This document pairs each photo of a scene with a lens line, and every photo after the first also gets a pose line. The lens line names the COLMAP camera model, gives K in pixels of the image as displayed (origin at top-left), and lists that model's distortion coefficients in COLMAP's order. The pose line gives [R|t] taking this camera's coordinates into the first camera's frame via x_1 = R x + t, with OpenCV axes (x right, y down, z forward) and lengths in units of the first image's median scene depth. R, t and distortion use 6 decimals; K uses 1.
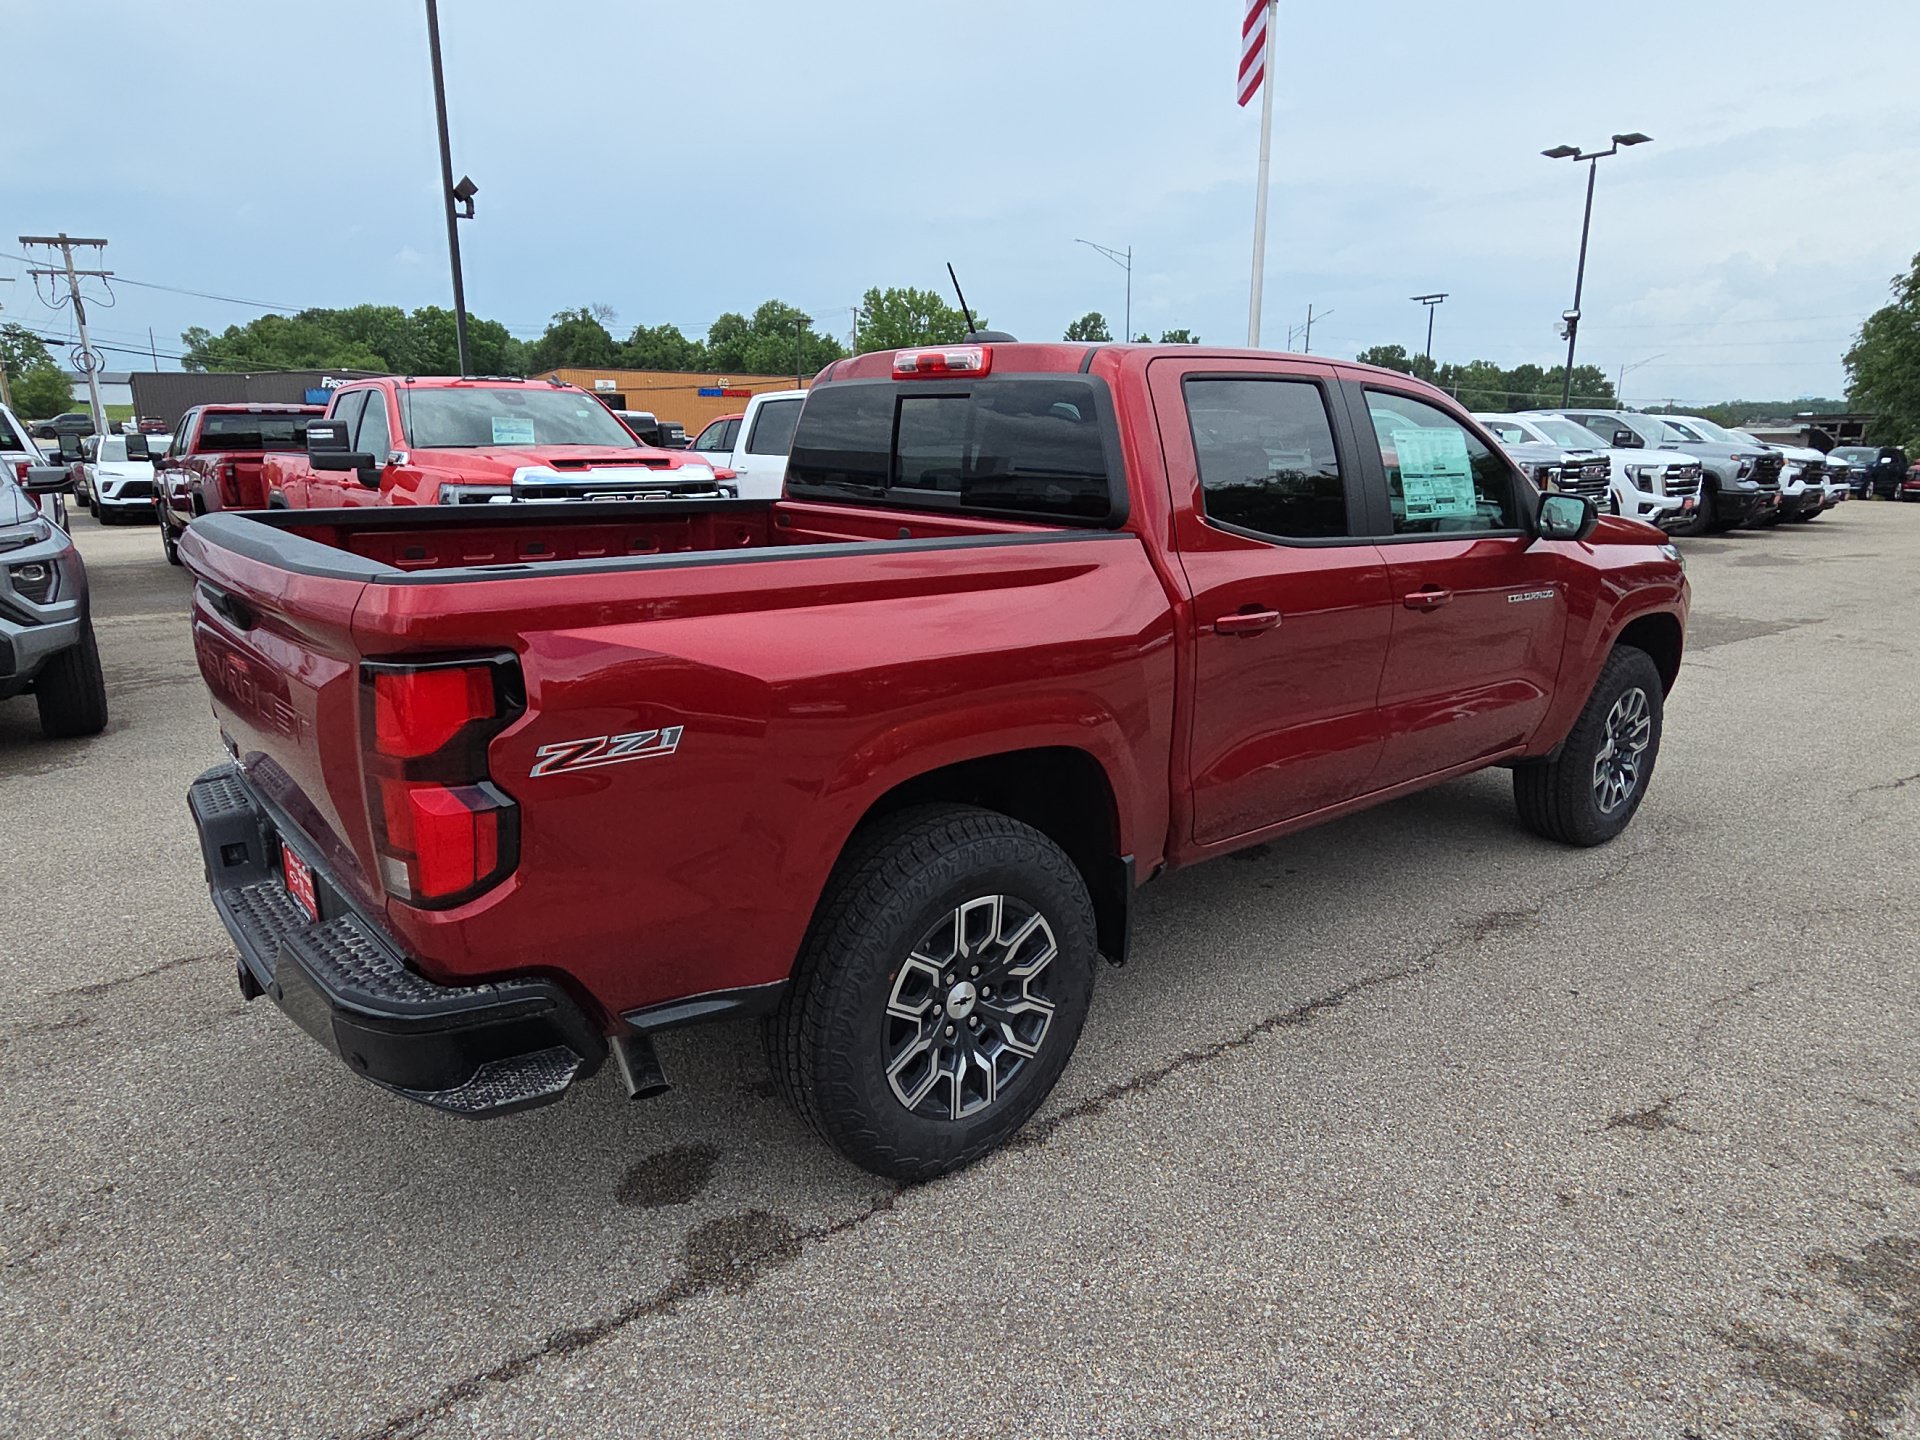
lens RADIAL K [[1185.4, 0, 951.6], [0, 1185.4, 723.7], [0, 0, 1]] dist [0.001084, 0.002563]
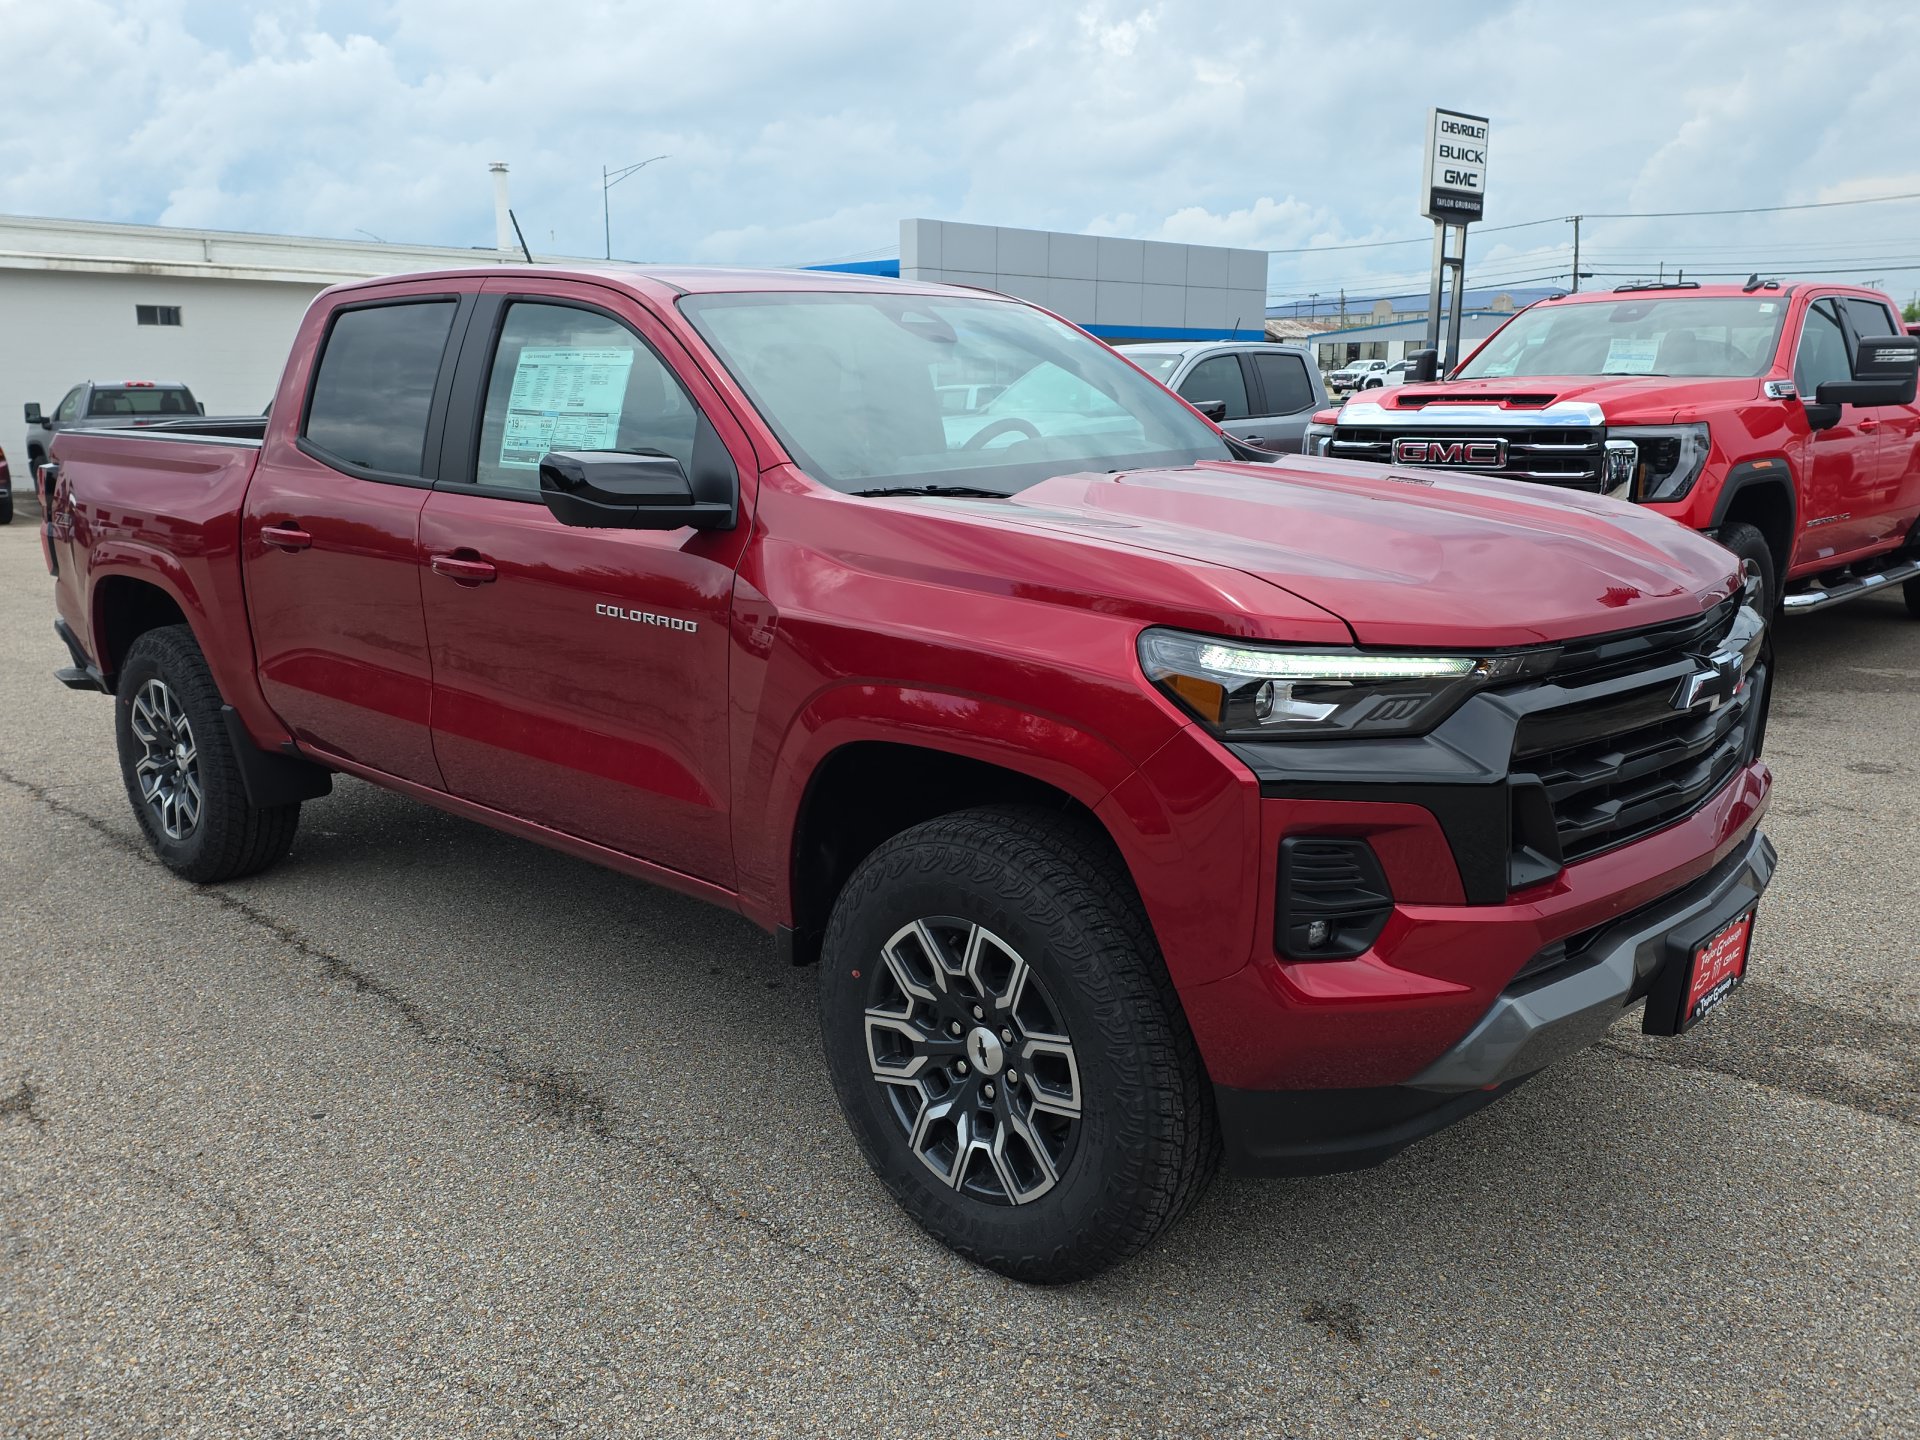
lens RADIAL K [[1600.2, 0, 957.2], [0, 1600.2, 687.5], [0, 0, 1]] dist [0.073102, -0.069815]
pose [[0.119332, 0.182557, -0.975927, 0.949372], [-0.225693, 0.962205, 0.152394, -0.168503], [0.966862, 0.202074, 0.156023, 0.744658]]
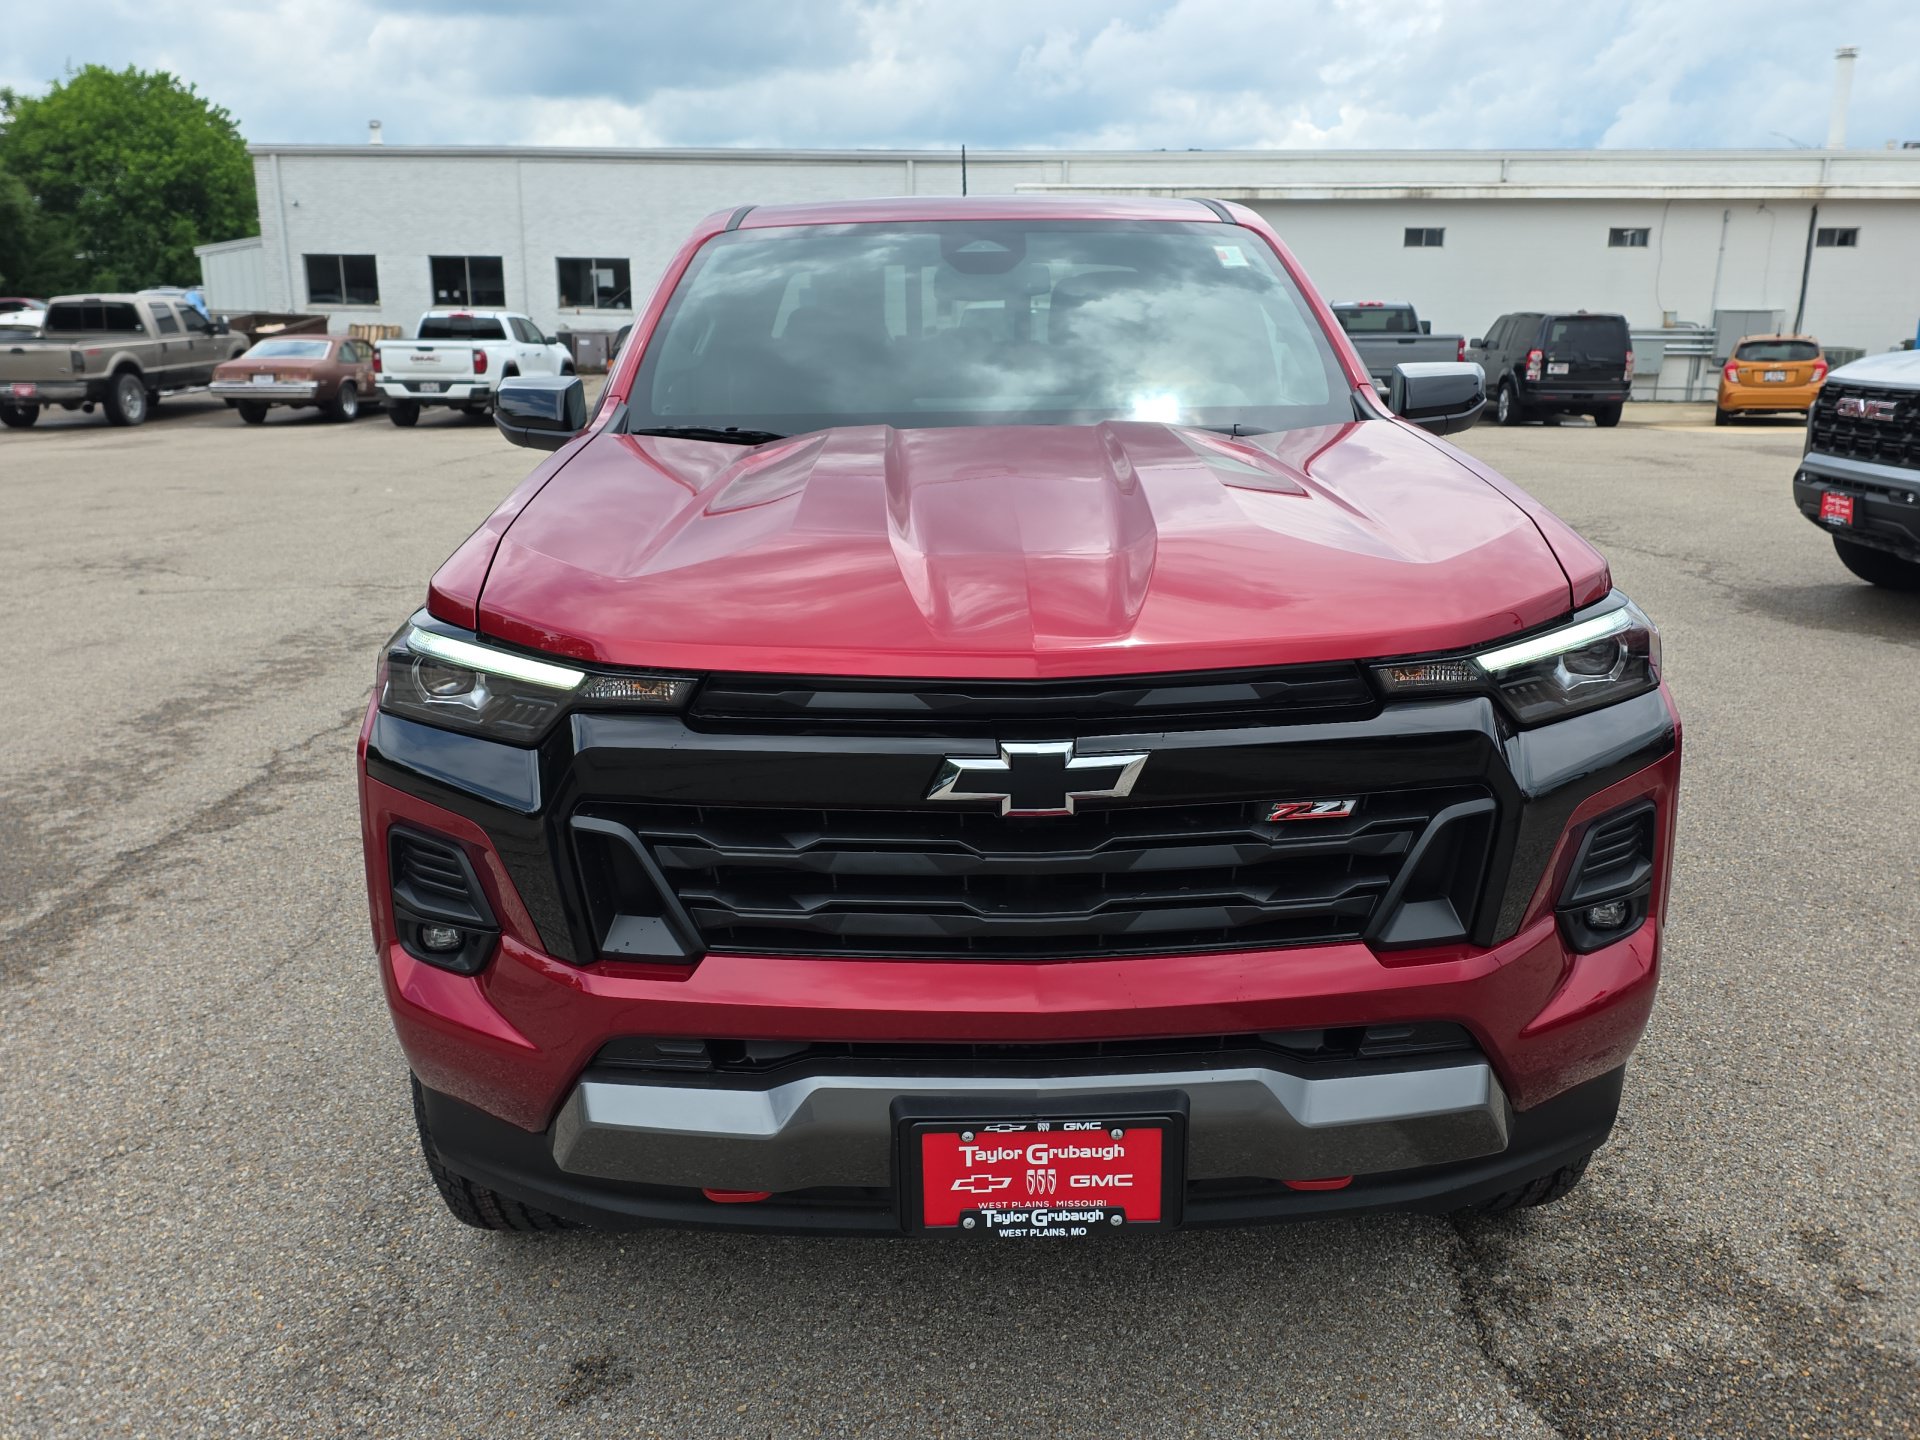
lens RADIAL K [[1600.2, 0, 963.0], [0, 1600.2, 697.4], [0, 0, 1]] dist [0.073102, -0.069815]
pose [[-0.630372, 0.182390, -0.754562, 0.757150], [-0.183768, 0.909319, 0.373320, -0.287403], [0.754228, 0.373995, -0.539692, 1.212122]]
